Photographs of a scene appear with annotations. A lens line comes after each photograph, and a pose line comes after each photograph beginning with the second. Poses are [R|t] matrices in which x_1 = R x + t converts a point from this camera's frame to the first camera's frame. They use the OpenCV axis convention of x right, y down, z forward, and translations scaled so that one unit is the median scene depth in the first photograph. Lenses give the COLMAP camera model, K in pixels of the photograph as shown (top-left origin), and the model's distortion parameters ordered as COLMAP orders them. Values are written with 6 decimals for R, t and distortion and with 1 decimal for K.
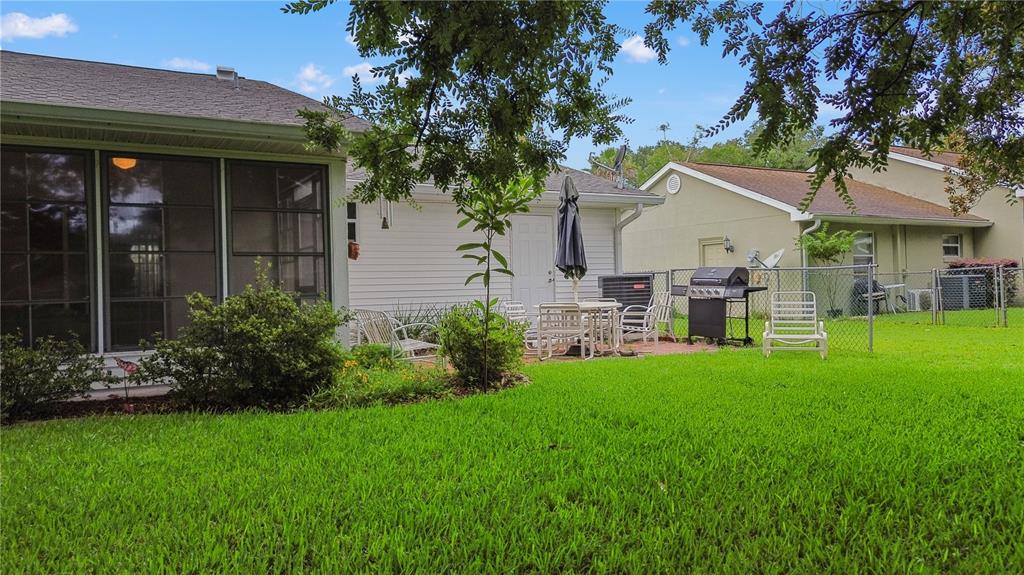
lens RADIAL K [[723.0, 0, 512.0], [0, 723.0, 287.5], [0, 0, 1]] dist [0.070948, -0.062330]
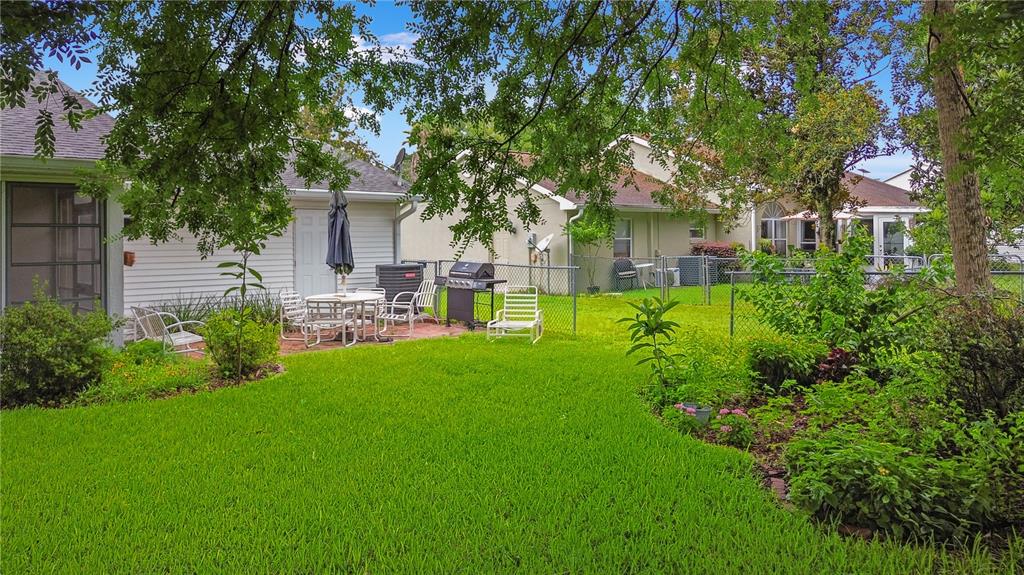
lens RADIAL K [[741.3, 0, 511.2], [0, 741.3, 234.2], [0, 0, 1]] dist [0.044642, -0.054831]
pose [[0.973533, 0.015264, 0.228035, 0.097480], [-0.011974, 0.999803, -0.015802, -0.077469], [-0.228231, 0.012653, 0.973525, -0.281172]]
